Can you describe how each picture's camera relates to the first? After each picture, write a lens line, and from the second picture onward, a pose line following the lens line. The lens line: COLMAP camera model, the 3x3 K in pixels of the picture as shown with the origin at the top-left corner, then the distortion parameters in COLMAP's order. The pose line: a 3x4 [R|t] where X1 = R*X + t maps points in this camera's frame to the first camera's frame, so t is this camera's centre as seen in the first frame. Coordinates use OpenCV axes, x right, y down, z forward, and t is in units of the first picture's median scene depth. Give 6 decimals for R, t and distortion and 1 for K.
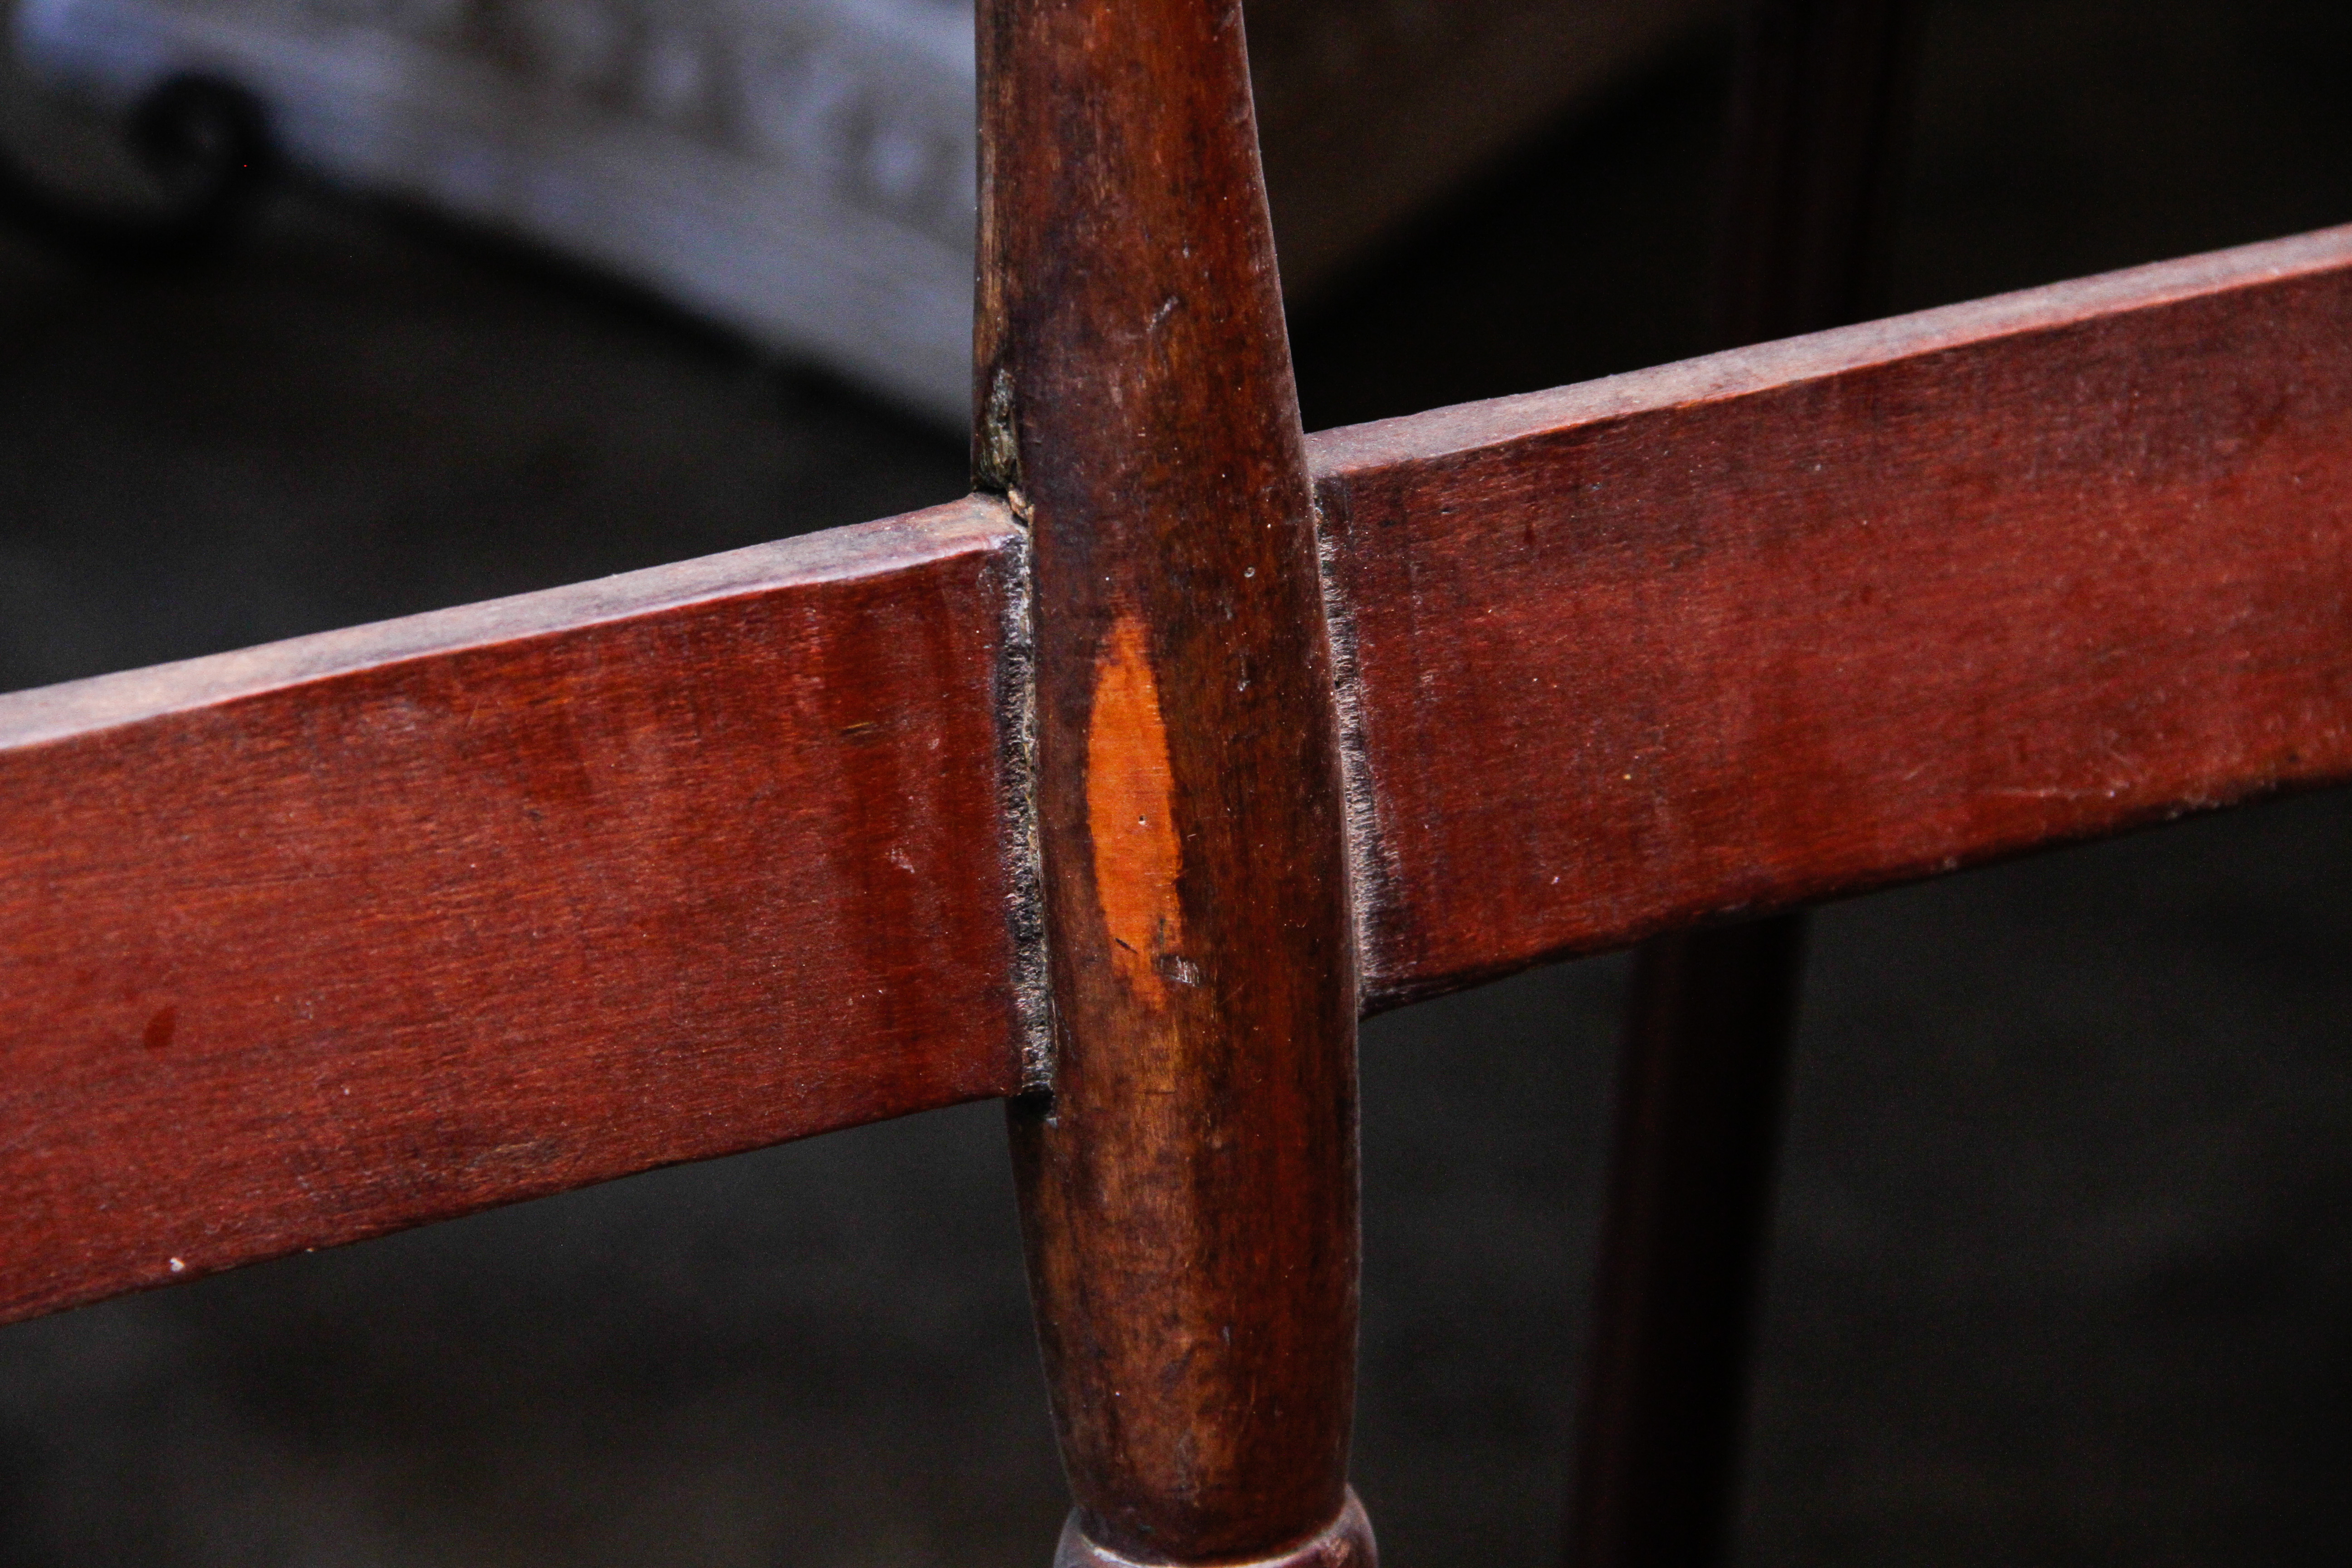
lens RADIAL K [[10752.9, 0, 1176.5], [0, 10752.9, 783.8], [0, 0, 1]] dist [0.411338, 0.000000]
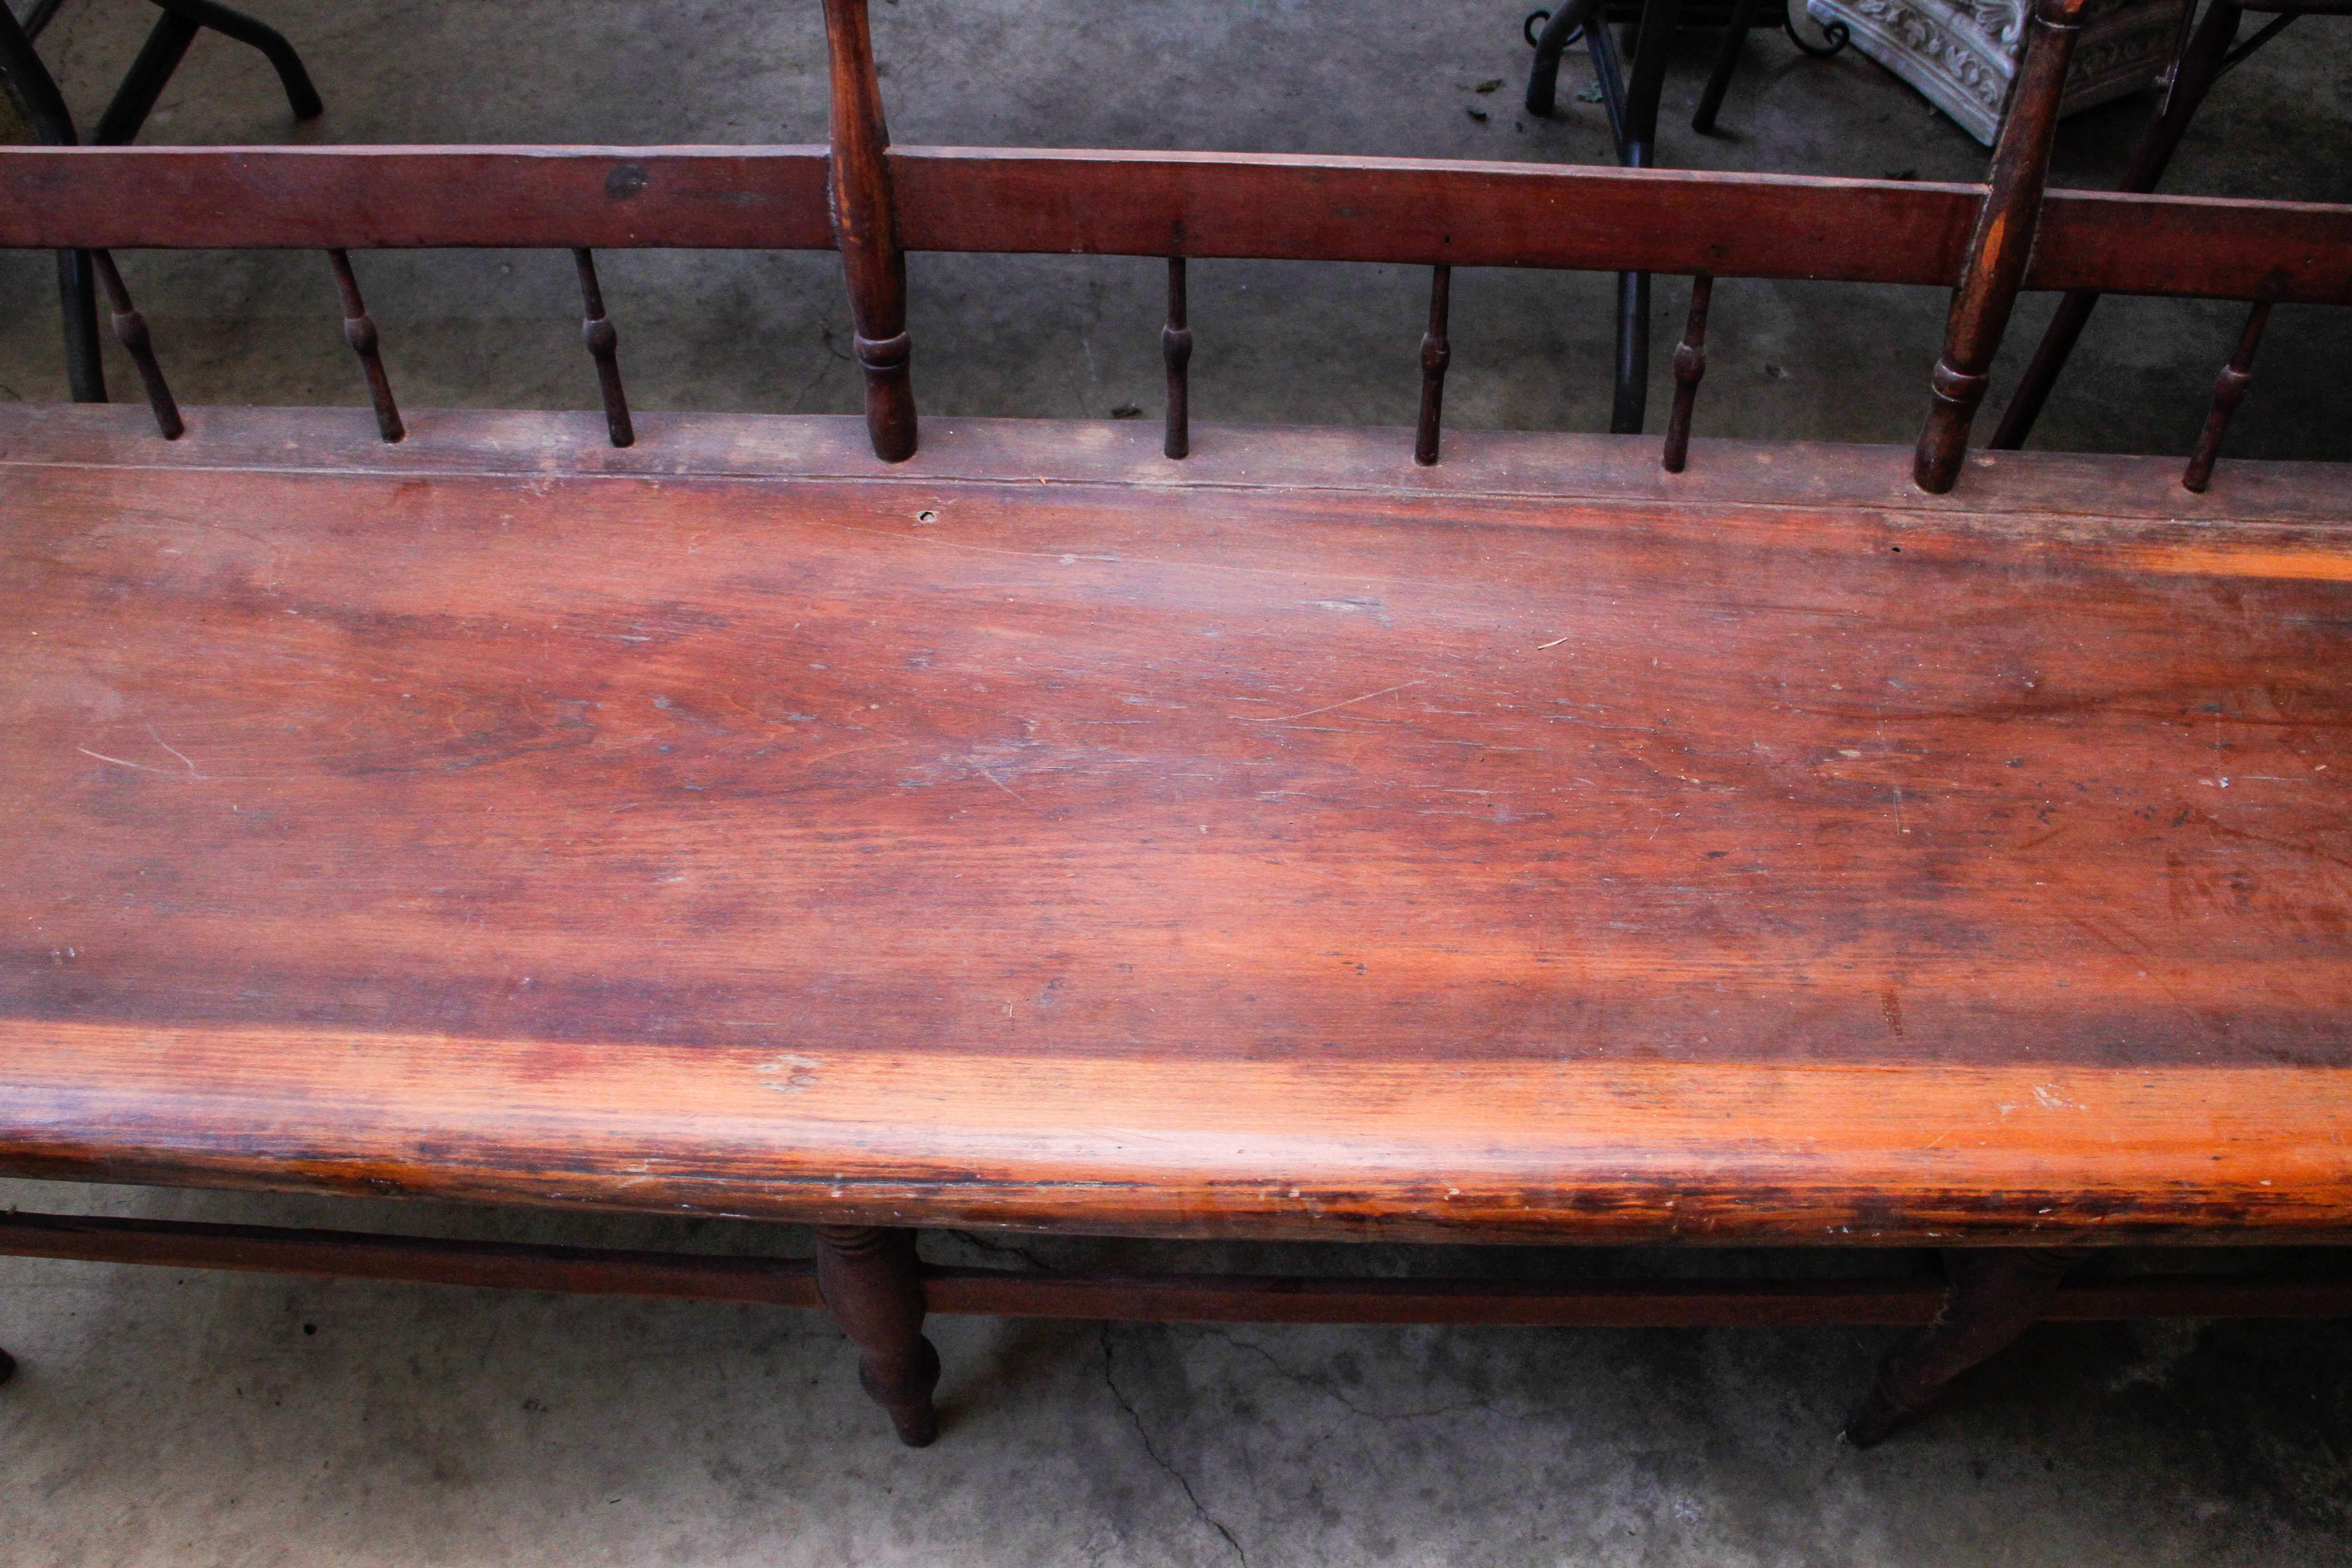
lens RADIAL K [[1978.3, 0, 1175.4], [0, 1978.3, 783.9], [0, 0, 1]] dist [-0.081195, 0.012090]
pose [[0.901080, 0.331437, -0.279650, -0.012662], [-0.221888, 0.906443, 0.359341, -0.012137], [0.372586, -0.261744, 0.890320, -0.175723]]
